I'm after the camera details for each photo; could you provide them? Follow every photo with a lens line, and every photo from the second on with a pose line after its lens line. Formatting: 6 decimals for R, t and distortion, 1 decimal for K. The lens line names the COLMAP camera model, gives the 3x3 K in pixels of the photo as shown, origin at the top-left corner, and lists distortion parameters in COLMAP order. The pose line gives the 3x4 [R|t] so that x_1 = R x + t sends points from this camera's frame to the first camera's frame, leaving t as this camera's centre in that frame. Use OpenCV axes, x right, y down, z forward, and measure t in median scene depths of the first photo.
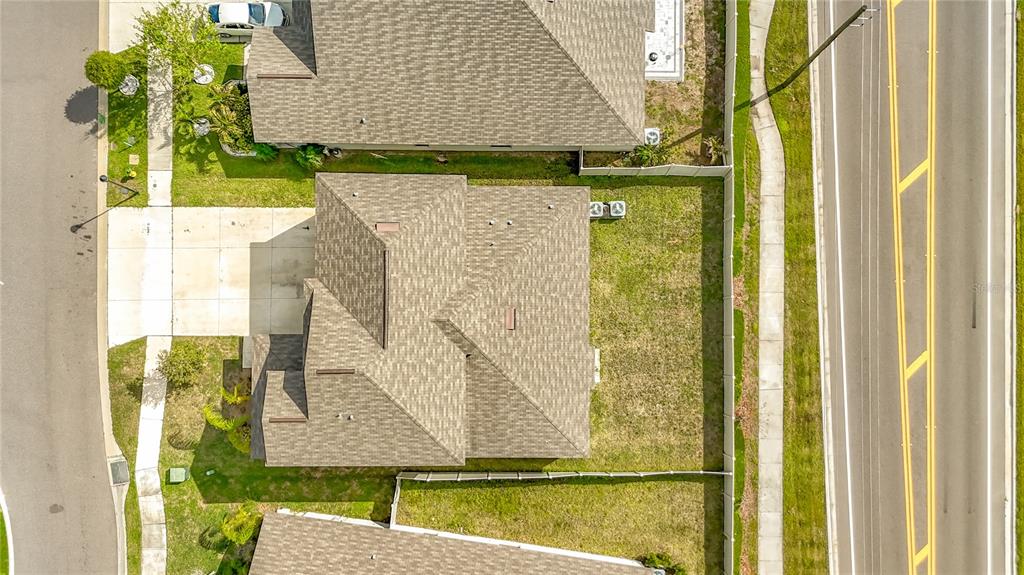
lens RADIAL K [[781.4, 0, 535.5], [0, 781.4, 328.6], [0, 0, 1]] dist [0.049546, -0.005503]
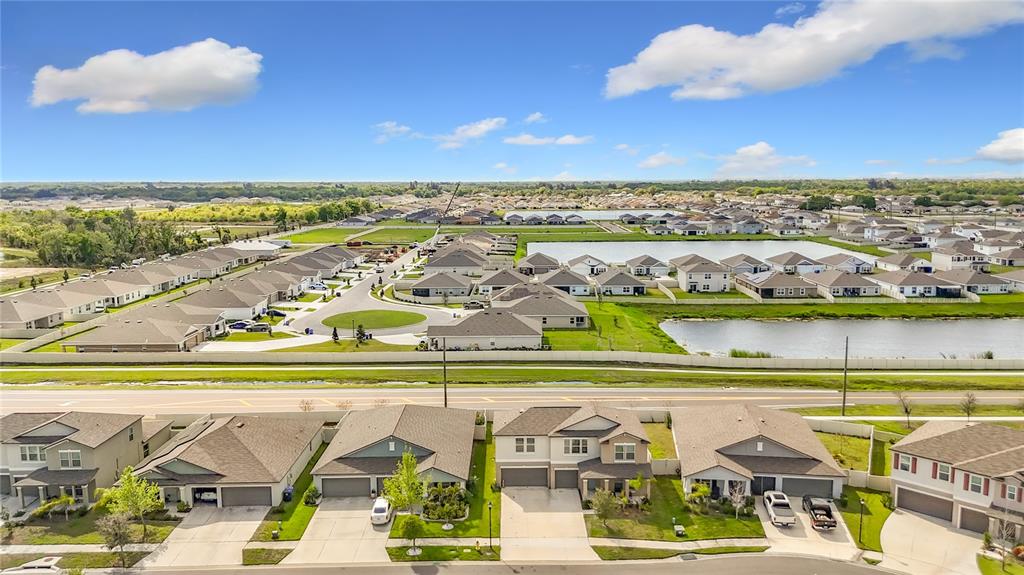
lens RADIAL K [[760.5, 0, 512.0], [0, 760.5, 287.5], [0, 0, 1]] dist [0.046208, -0.057988]
pose [[-0.006078, -0.153231, 0.988172, -1.798362], [0.999855, 0.014765, 0.008440, -0.151575], [-0.015884, 0.988080, 0.153119, 0.323765]]
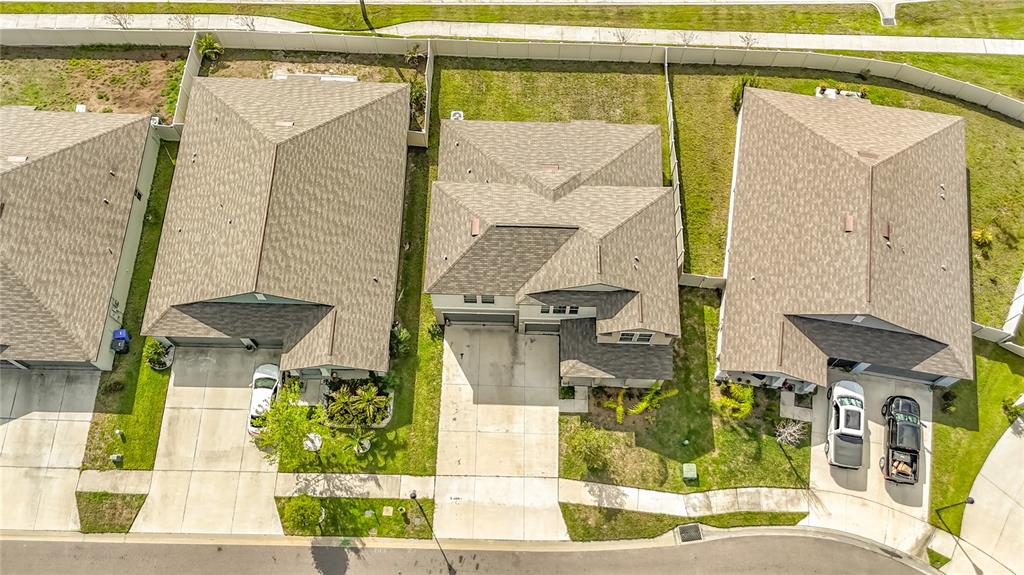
lens RADIAL K [[755.4, 0, 515.2], [0, 755.4, 323.1], [0, 0, 1]] dist [0.102675, -0.152794]
pose [[0.022992, -0.937607, 0.346936, -0.619560], [0.999208, 0.032830, 0.022505, -0.078127], [-0.032491, 0.346144, 0.937619, -0.021273]]
